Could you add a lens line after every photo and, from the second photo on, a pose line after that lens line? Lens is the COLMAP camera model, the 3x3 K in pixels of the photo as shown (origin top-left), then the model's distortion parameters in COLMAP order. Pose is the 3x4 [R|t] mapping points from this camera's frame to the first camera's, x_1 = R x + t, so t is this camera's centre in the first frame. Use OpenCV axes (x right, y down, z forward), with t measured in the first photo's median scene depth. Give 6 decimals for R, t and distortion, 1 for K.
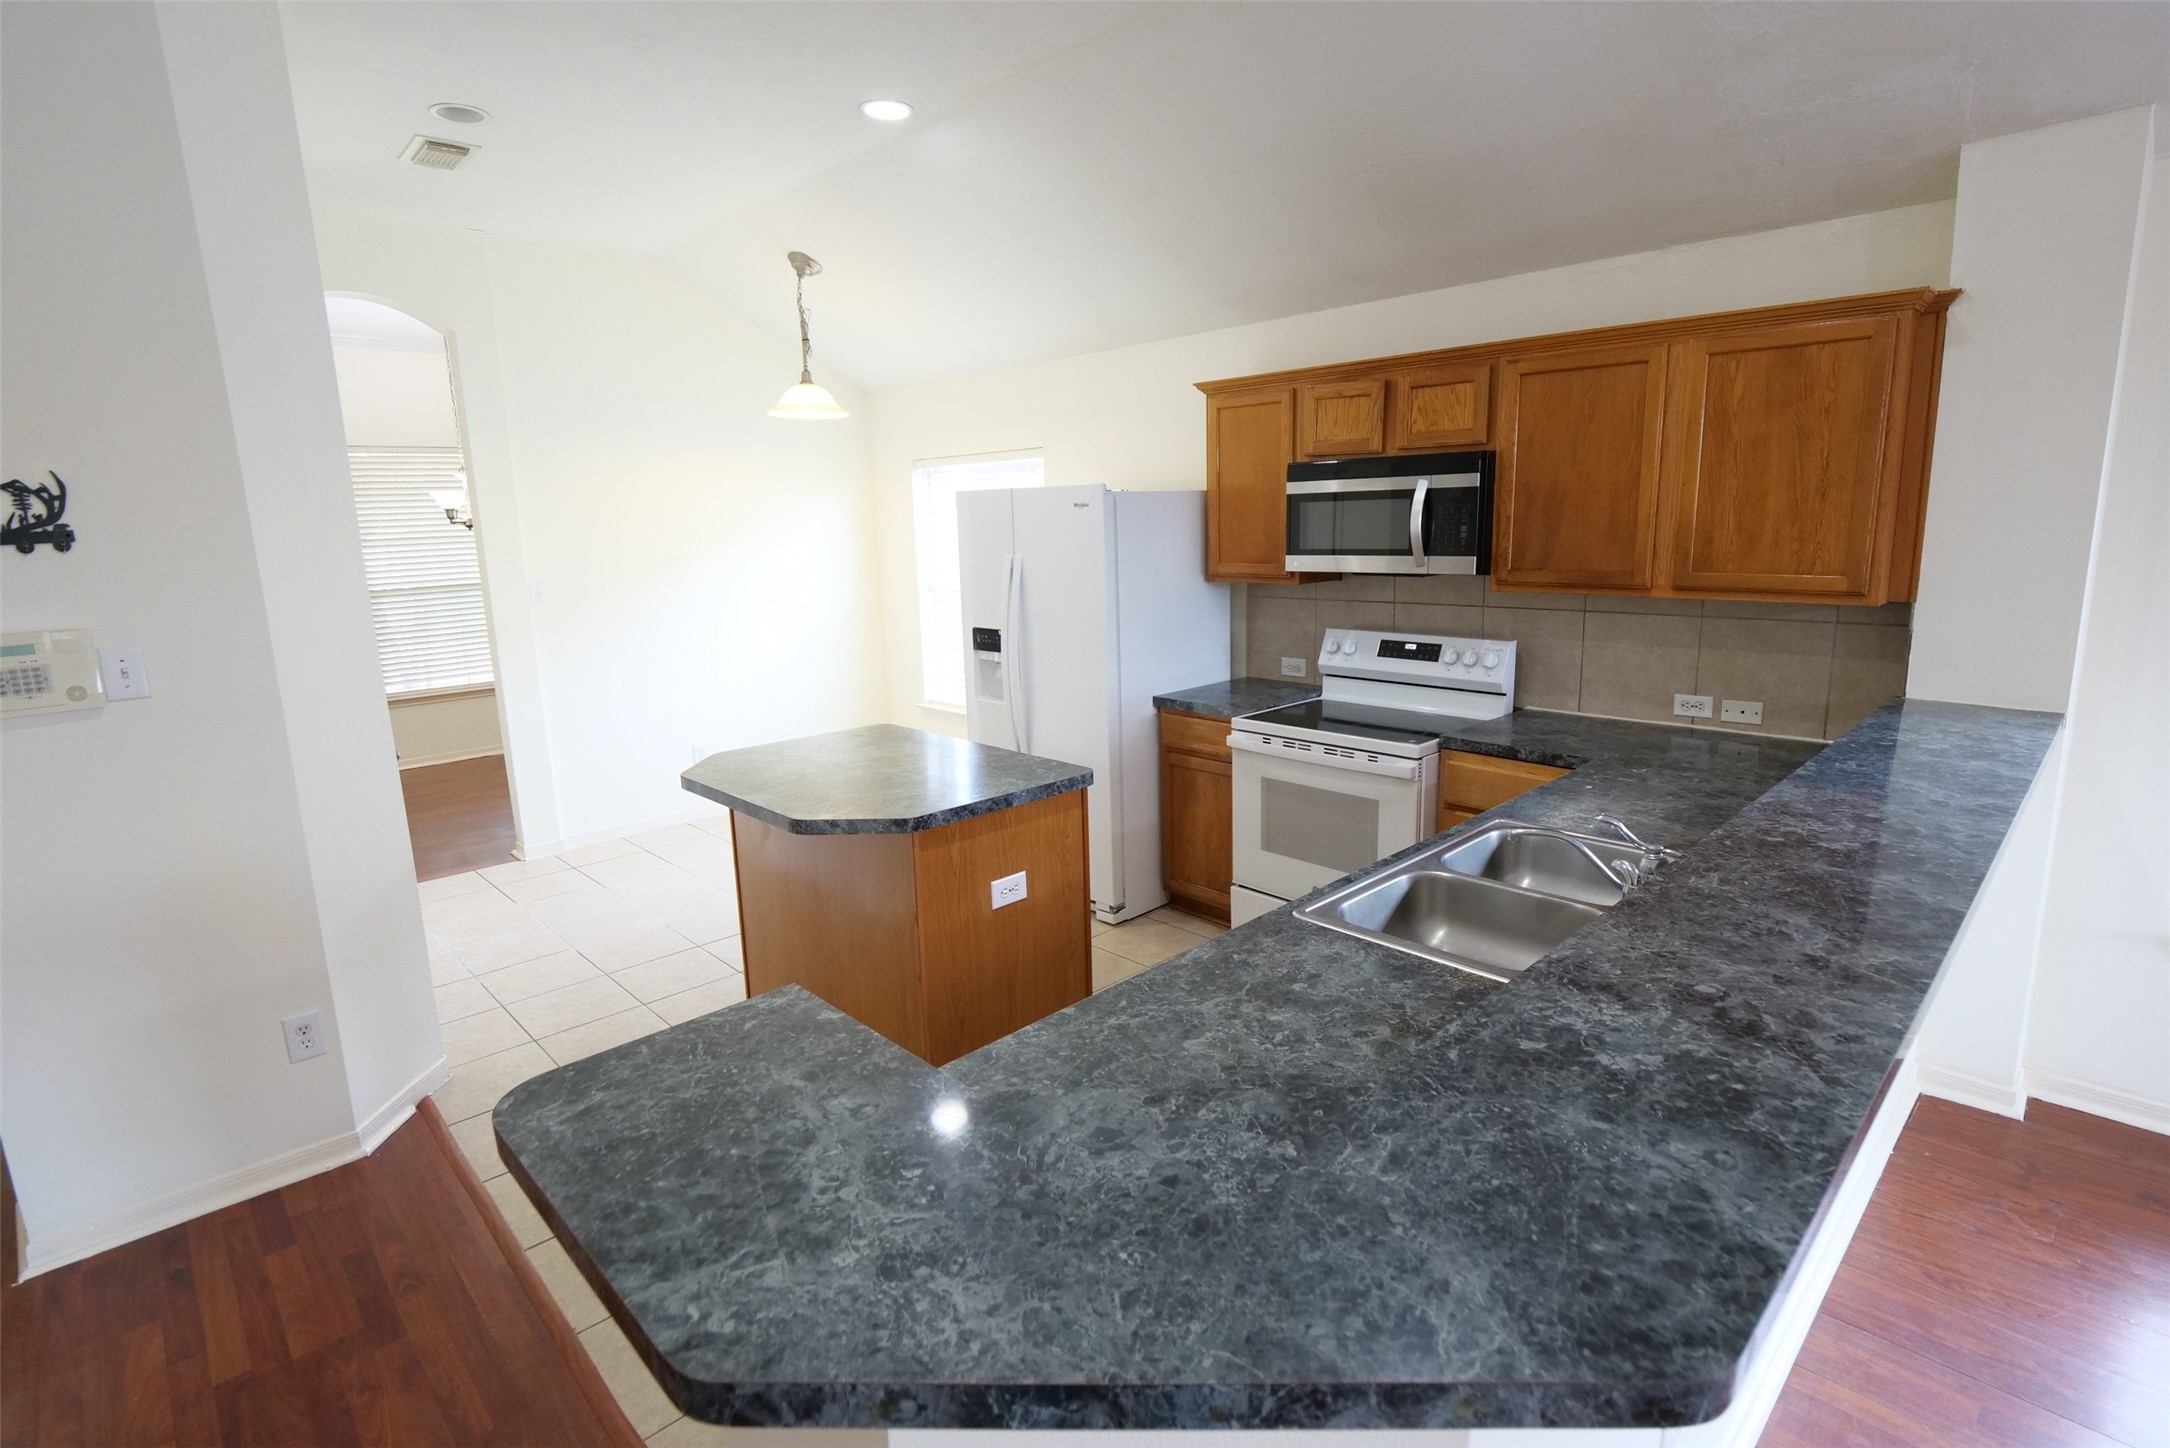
lens RADIAL K [[1060.2, 0, 1082.6], [0, 1060.2, 715.5], [0, 0, 1]] dist [-0.009924, -0.002056]
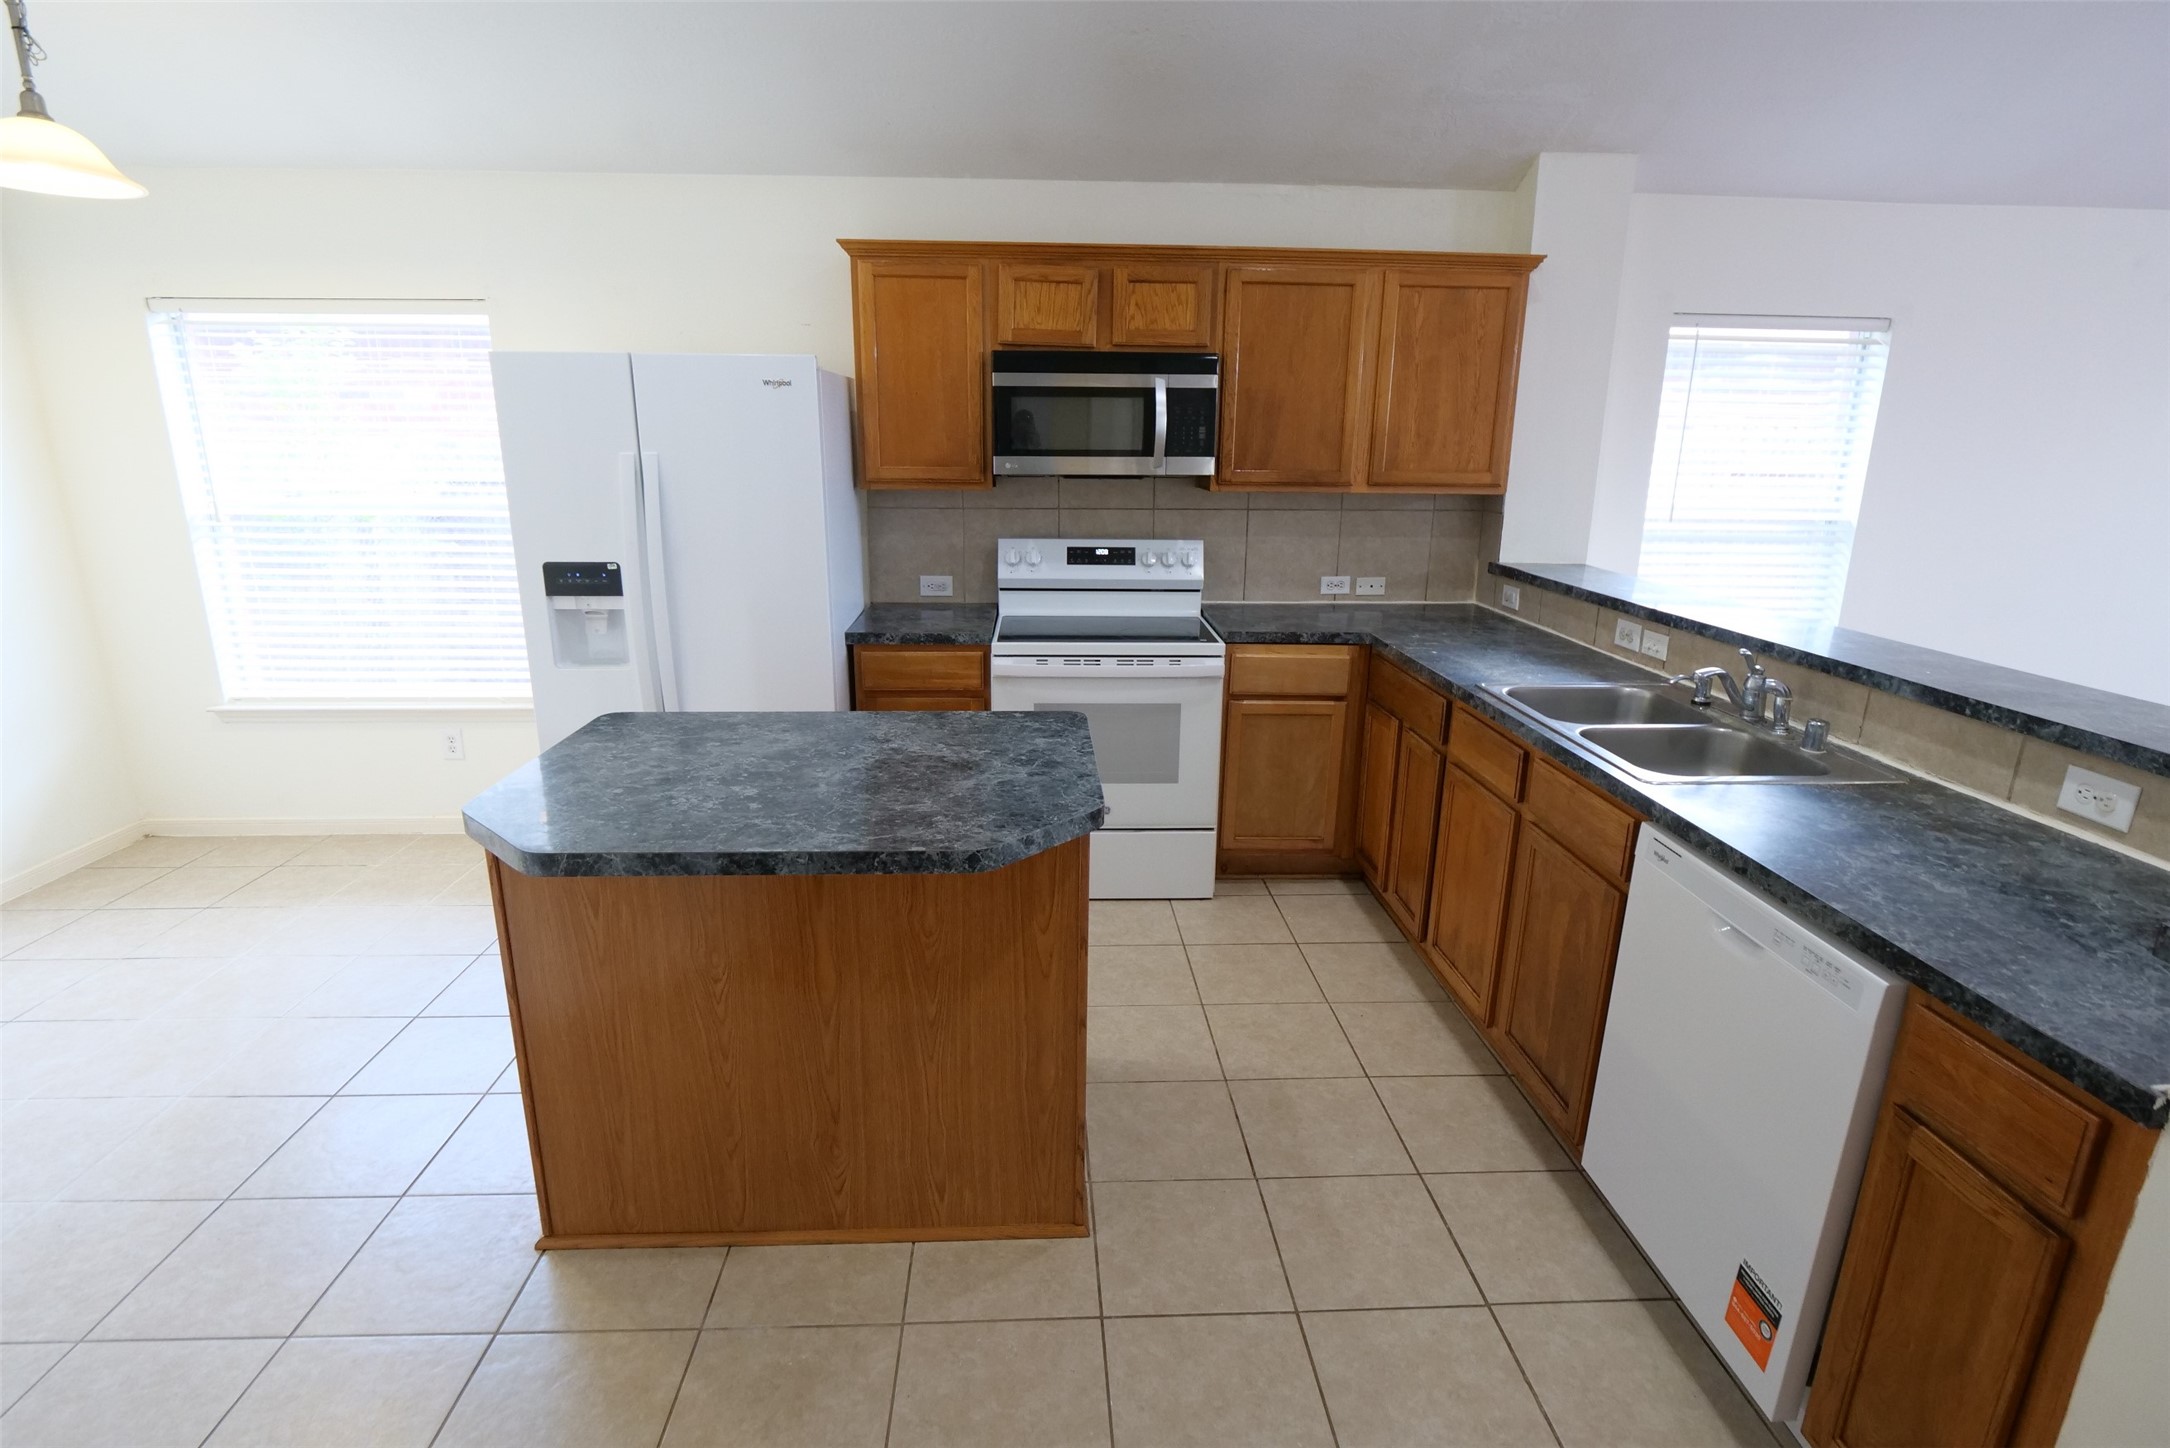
lens RADIAL K [[1060.2, 0, 1081.1], [0, 1060.2, 718.9], [0, 0, 1]] dist [-0.009924, -0.002056]
pose [[0.650104, -0.165969, 0.741498, -0.516739], [0.115473, 0.986099, 0.119477, -0.035519], [-0.751020, 0.007950, 0.660232, 0.405846]]
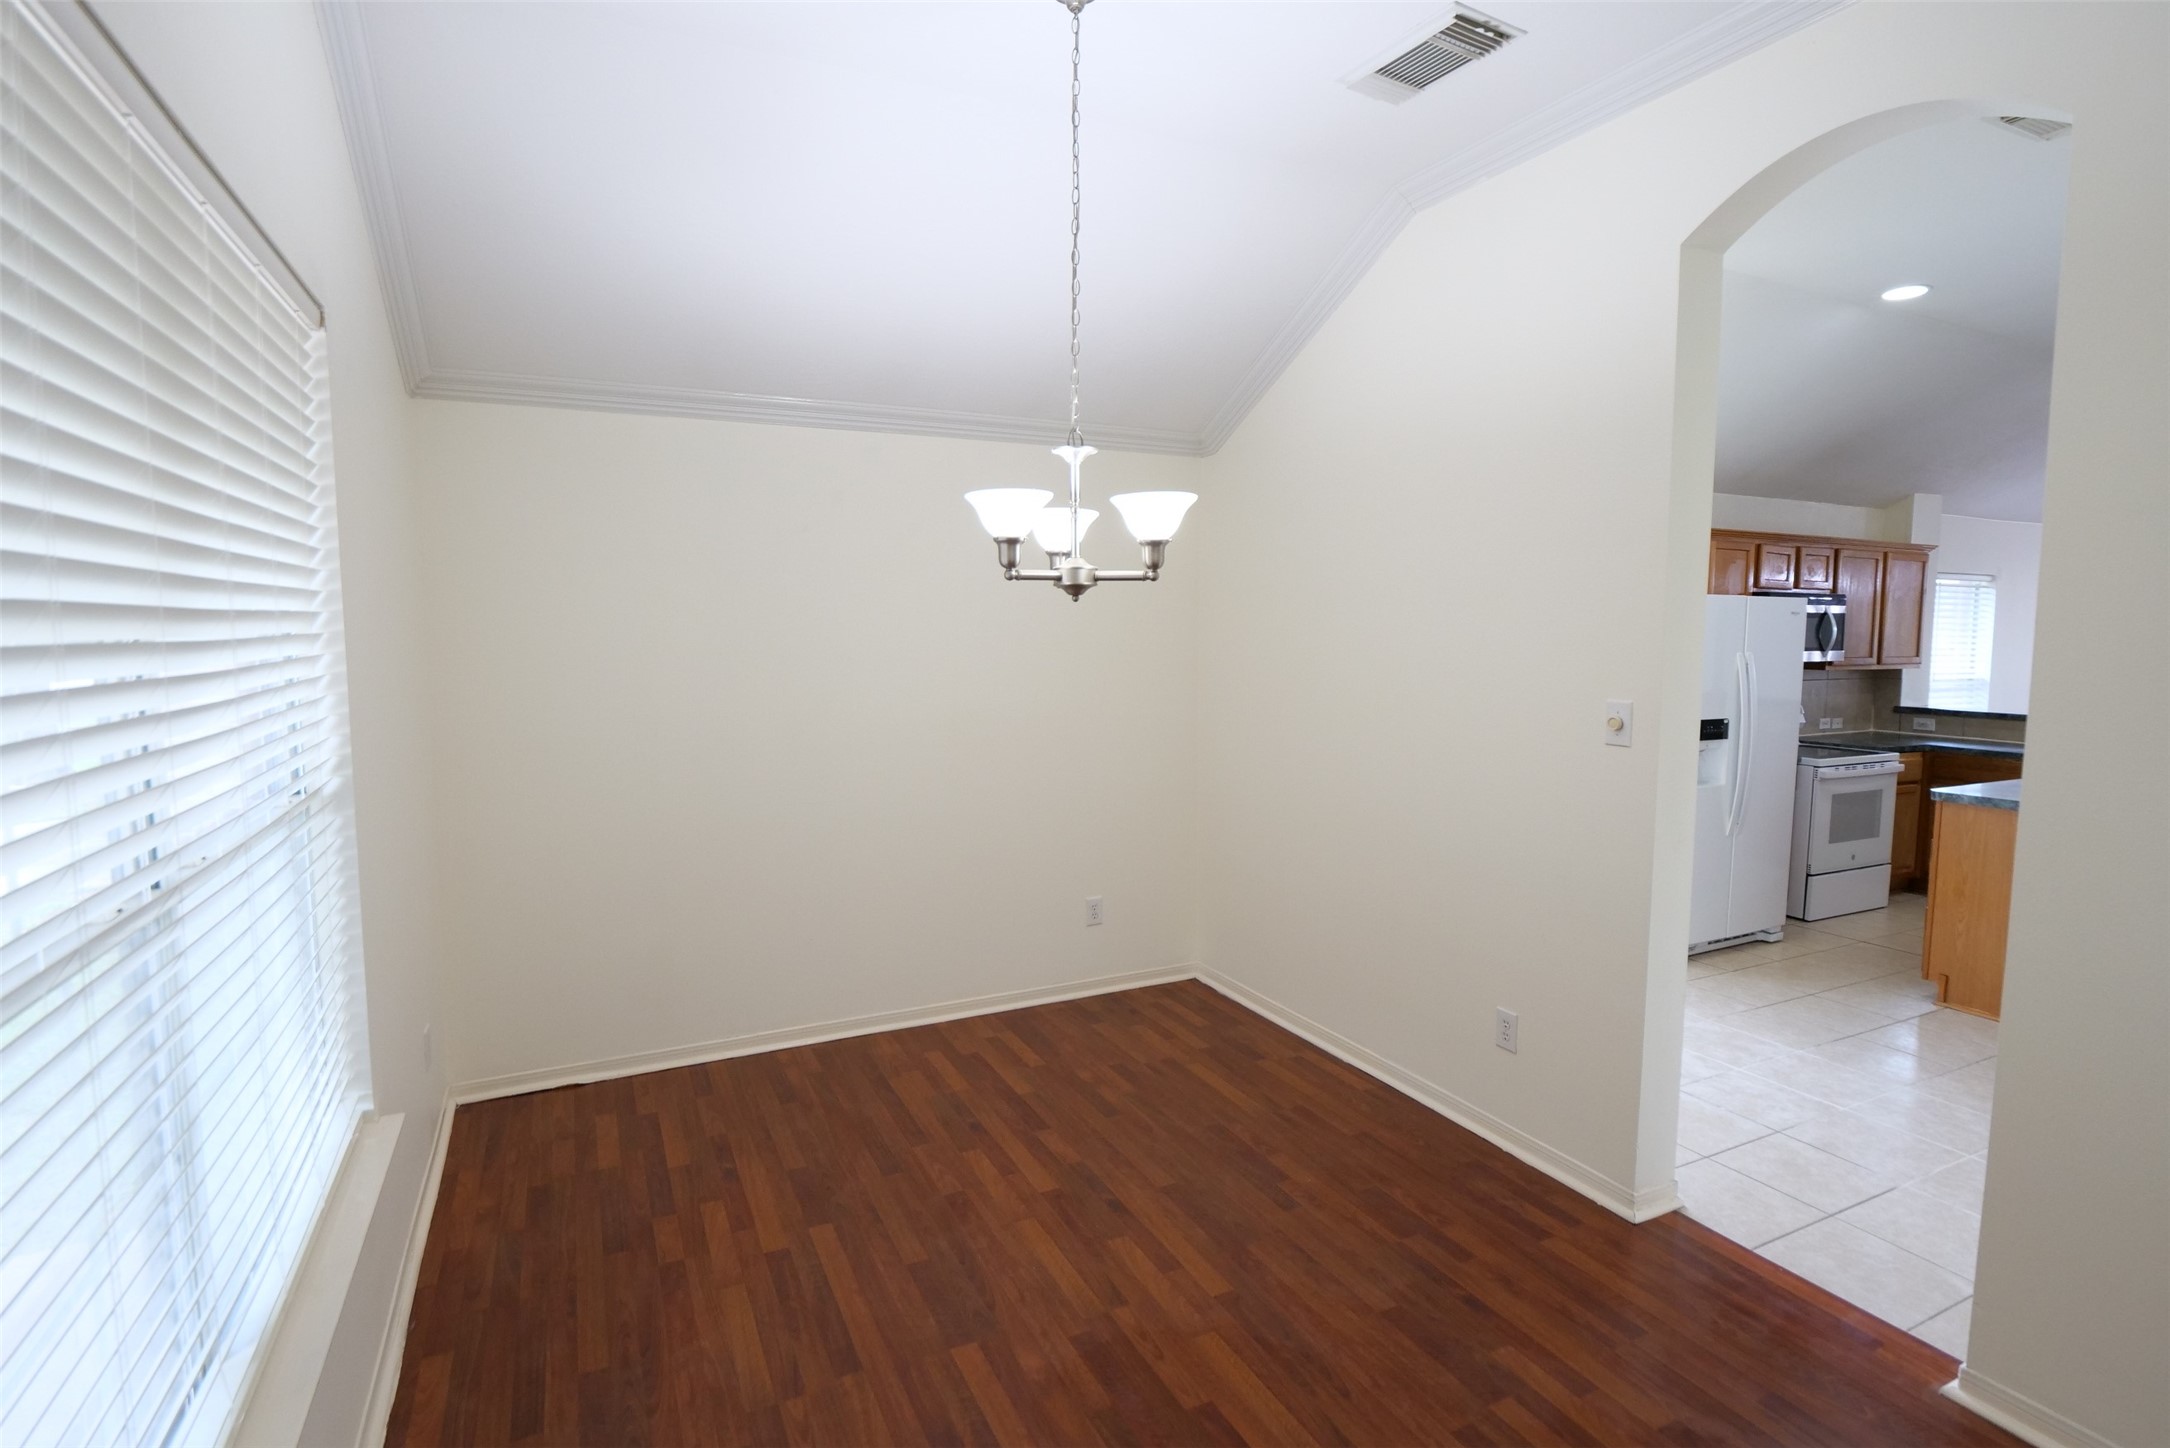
lens RADIAL K [[1060.2, 0, 1090.5], [0, 1060.2, 718.3], [0, 0, 1]] dist [-0.009924, -0.002056]
pose [[0.305579, -0.053434, 0.950666, -1.720657], [0.167694, 0.985838, 0.001507, -0.250249], [-0.937283, 0.158961, 0.310212, 1.635517]]
